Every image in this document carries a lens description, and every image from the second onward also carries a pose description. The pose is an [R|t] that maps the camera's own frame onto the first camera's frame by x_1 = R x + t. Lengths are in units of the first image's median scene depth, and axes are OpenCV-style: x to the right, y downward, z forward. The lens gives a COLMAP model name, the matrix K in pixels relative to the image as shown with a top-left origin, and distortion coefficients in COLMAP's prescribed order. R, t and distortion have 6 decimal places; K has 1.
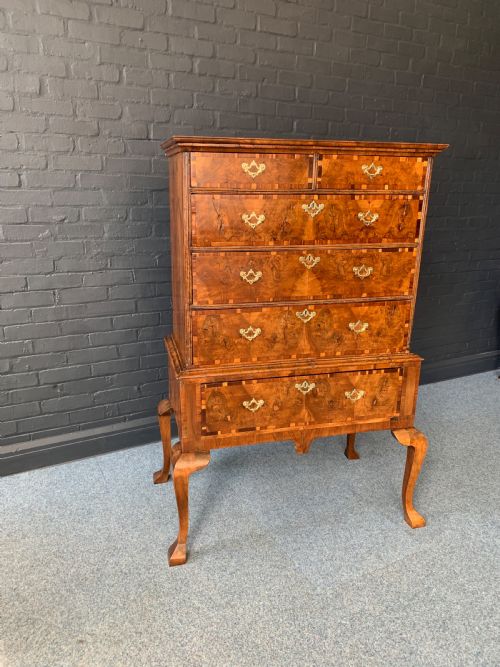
lens RADIAL K [[503.9, 0, 250.0], [0, 503.9, 333.5], [0, 0, 1]] dist [0.175737, -0.507307]
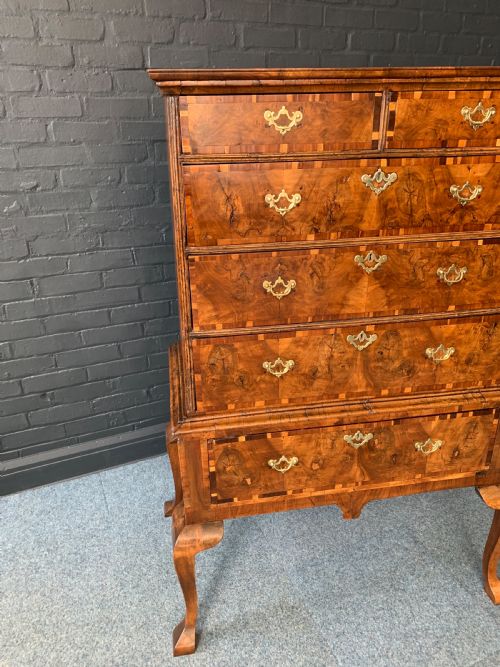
lens RADIAL K [[508.6, 0, 251.6], [0, 508.6, 336.1], [0, 0, 1]] dist [0.040821, -0.066064]
pose [[0.996528, 0.009015, -0.082773, 0.020541], [0.002437, 0.990537, 0.137226, -0.136561], [0.083227, -0.136952, 0.987075, 0.322449]]
